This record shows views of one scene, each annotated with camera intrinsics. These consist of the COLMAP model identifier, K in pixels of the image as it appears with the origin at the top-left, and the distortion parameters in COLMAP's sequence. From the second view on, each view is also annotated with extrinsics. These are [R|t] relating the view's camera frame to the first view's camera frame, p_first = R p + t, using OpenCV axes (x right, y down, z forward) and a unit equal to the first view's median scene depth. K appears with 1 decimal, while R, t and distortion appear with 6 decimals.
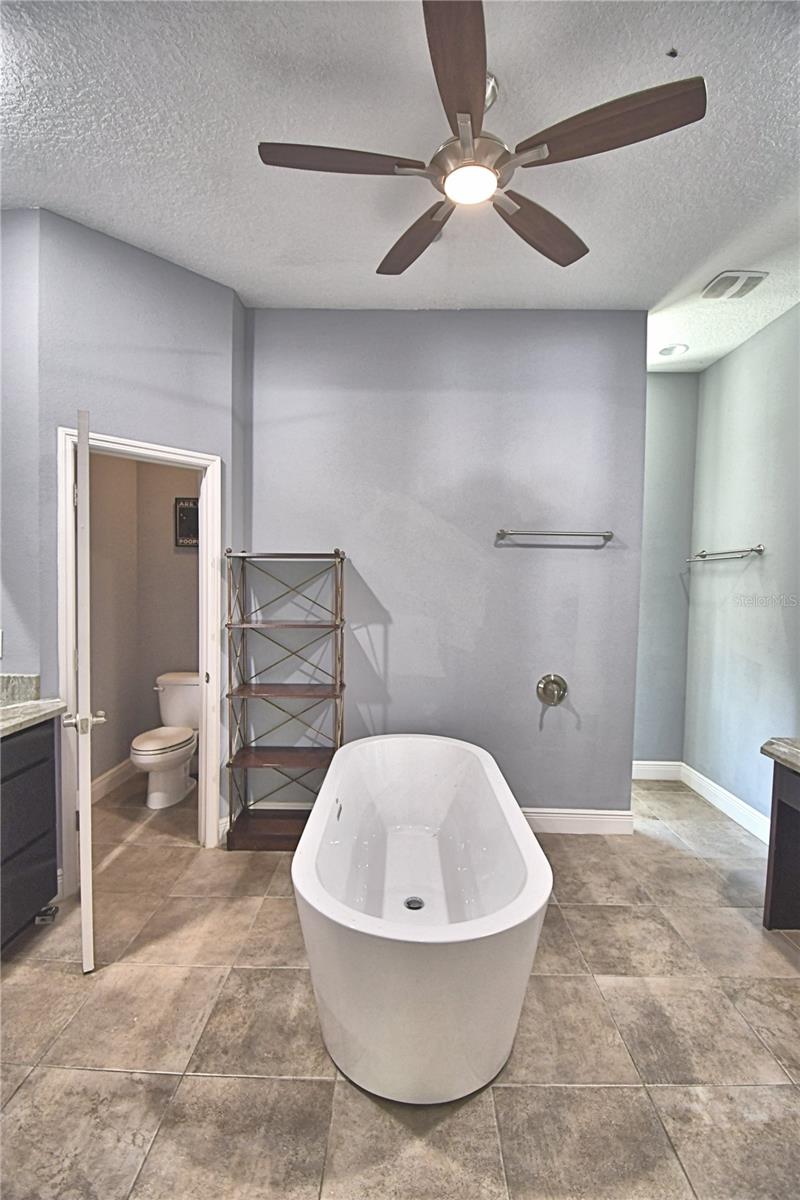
lens RADIAL K [[525.4, 0, 398.7], [0, 525.4, 600.8], [0, 0, 1]] dist [0.001898, -0.013449]
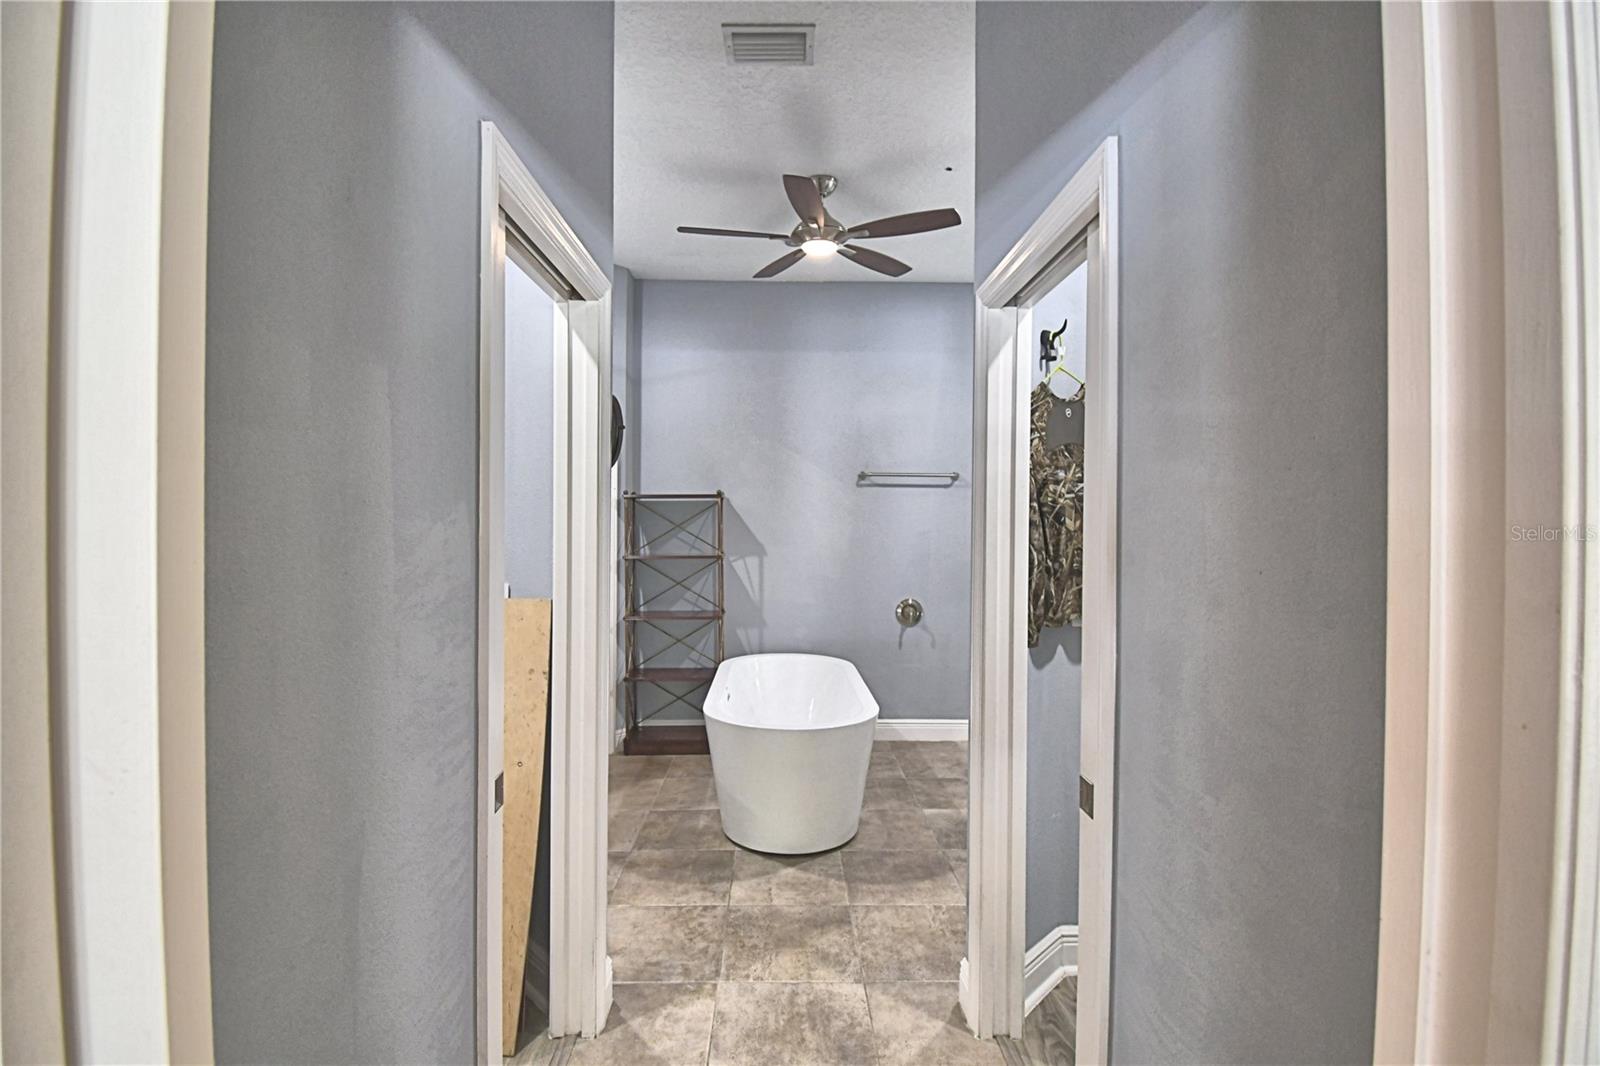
lens RADIAL K [[700.5, 0, 785.4], [0, 700.5, 524.7], [0, 0, 1]] dist [0.001898, -0.013449]
pose [[0.999655, -0.010794, 0.023935, -0.007682], [0.011658, 0.999276, -0.036223, 0.033000], [-0.023526, 0.036489, 0.999057, -0.512970]]
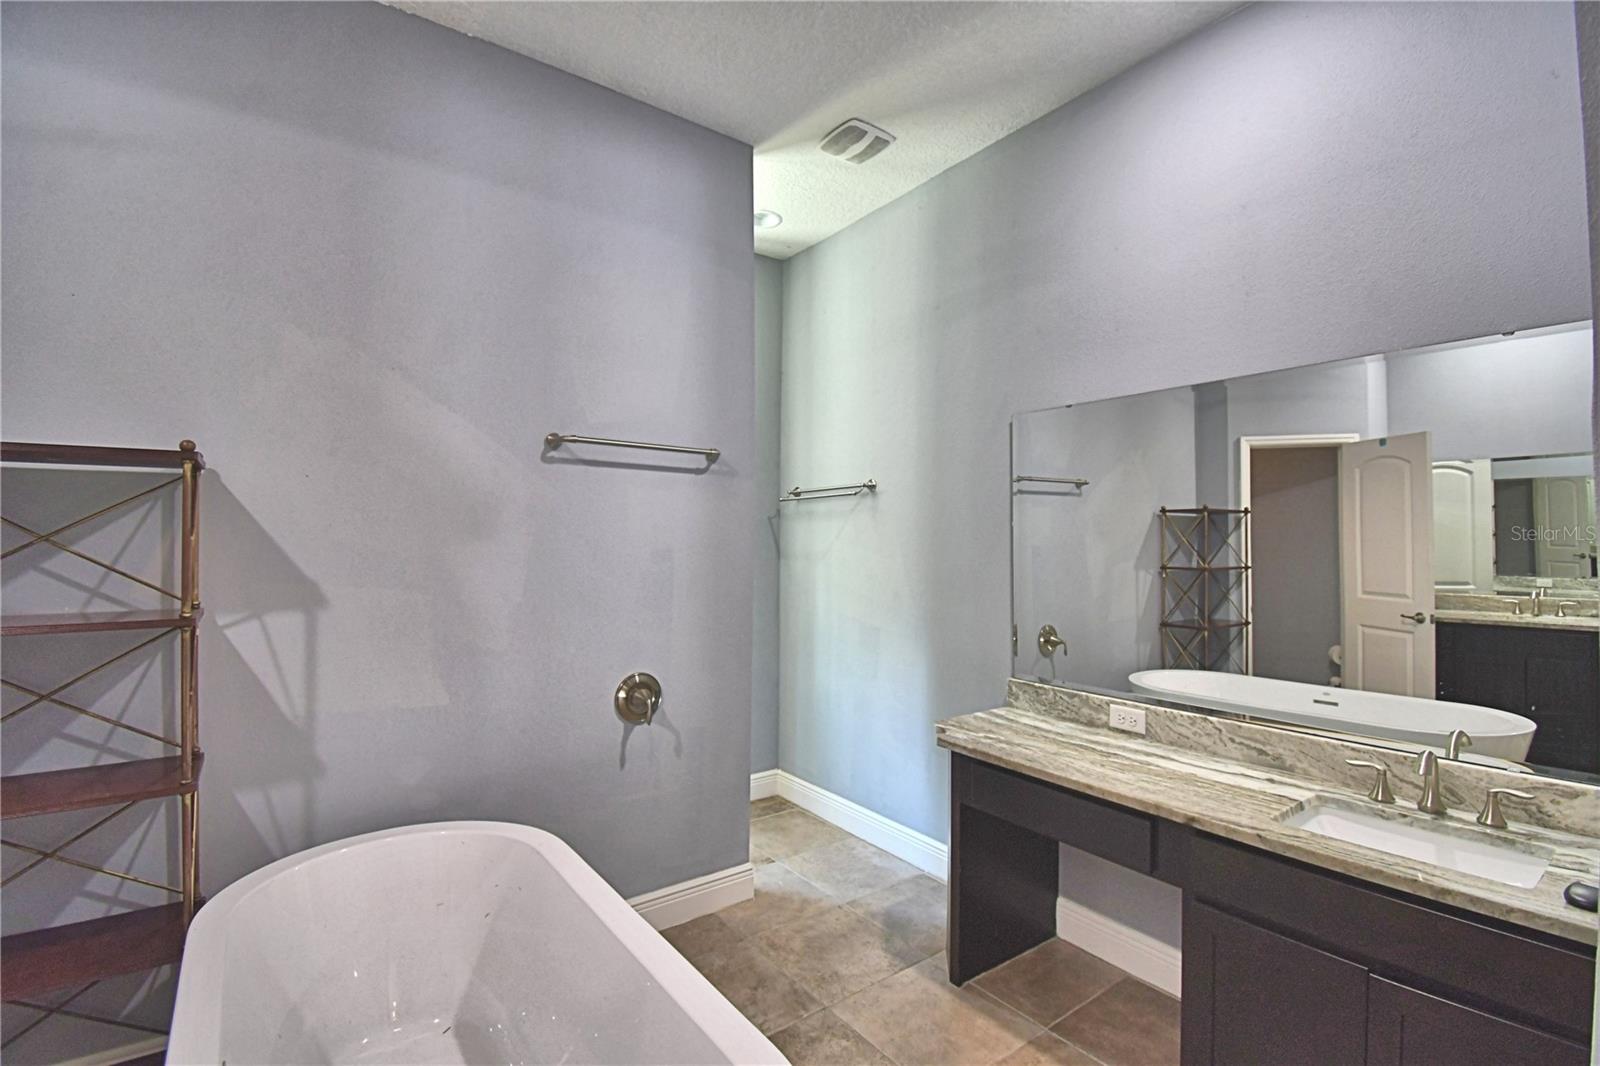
lens RADIAL K [[700.5, 0, 790.8], [0, 700.5, 526.9], [0, 0, 1]] dist [0.001898, -0.013449]
pose [[0.798397, 0.001597, 0.602129, -0.061109], [0.033035, 0.998374, -0.046451, 0.013322], [-0.601224, 0.056978, 0.797047, 0.233134]]
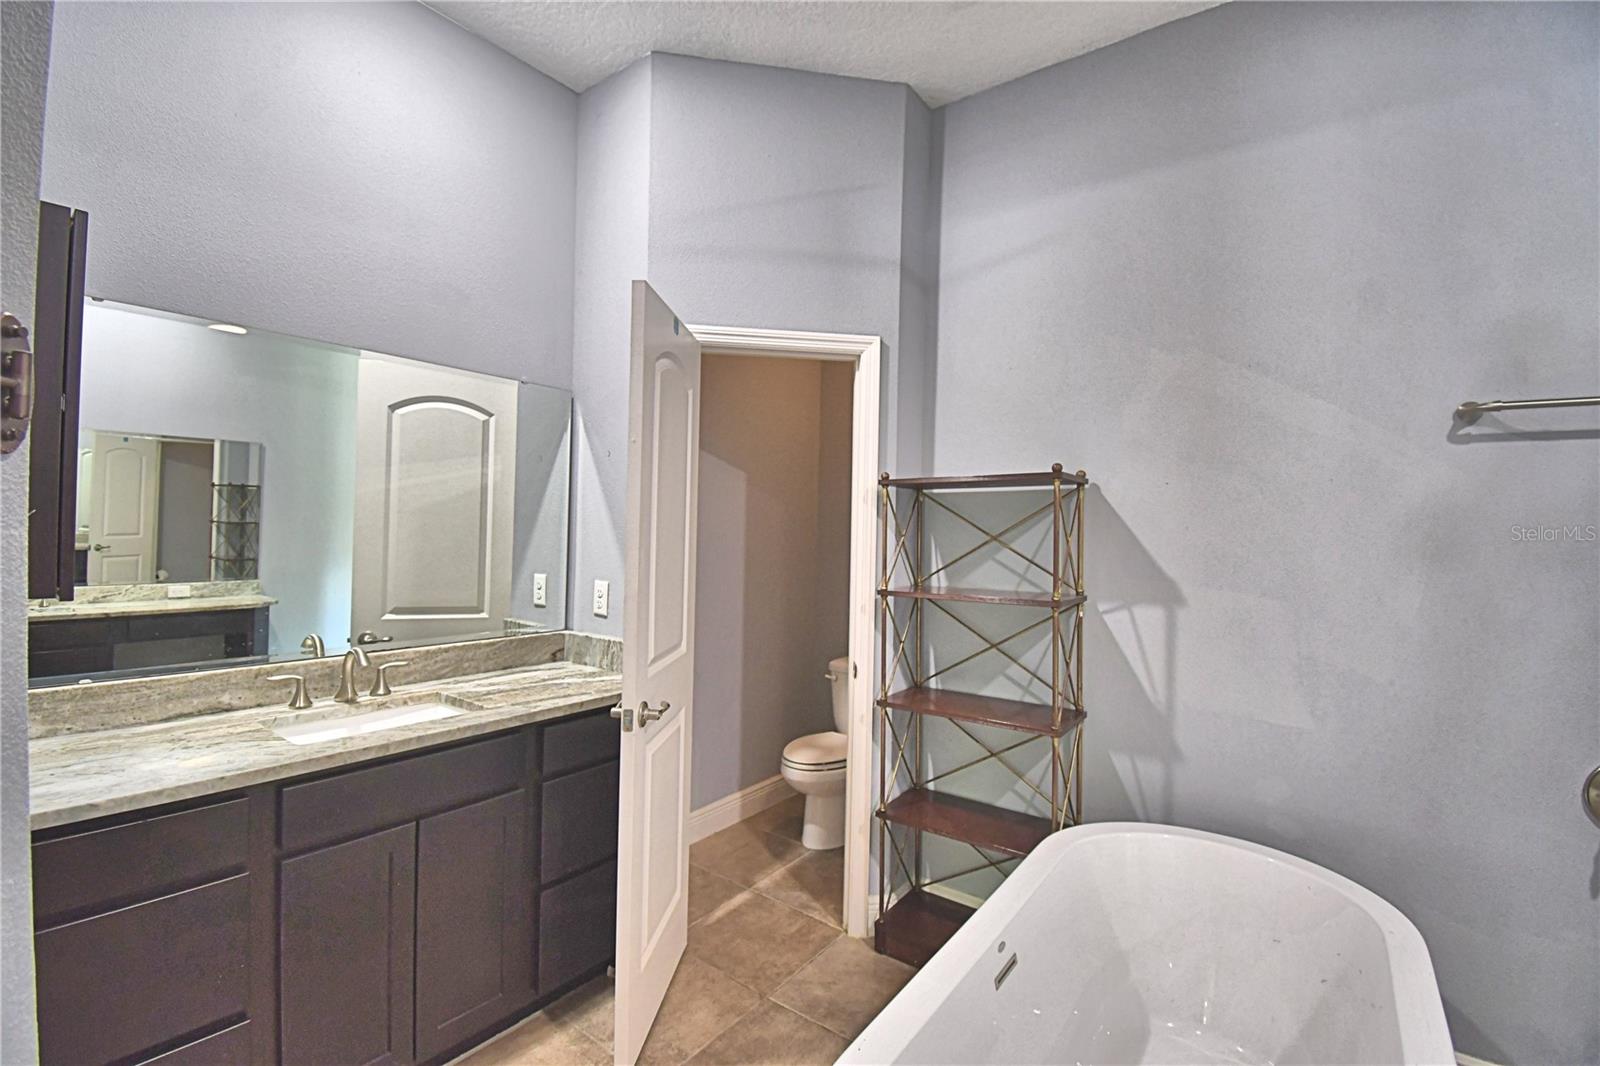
lens RADIAL K [[700.5, 0, 789.7], [0, 700.5, 527.3], [0, 0, 1]] dist [0.001898, -0.013449]
pose [[0.806424, -0.003003, -0.591330, 0.084233], [-0.030338, 0.998460, -0.046443, 0.010193], [0.590559, 0.055393, 0.805091, 0.225097]]
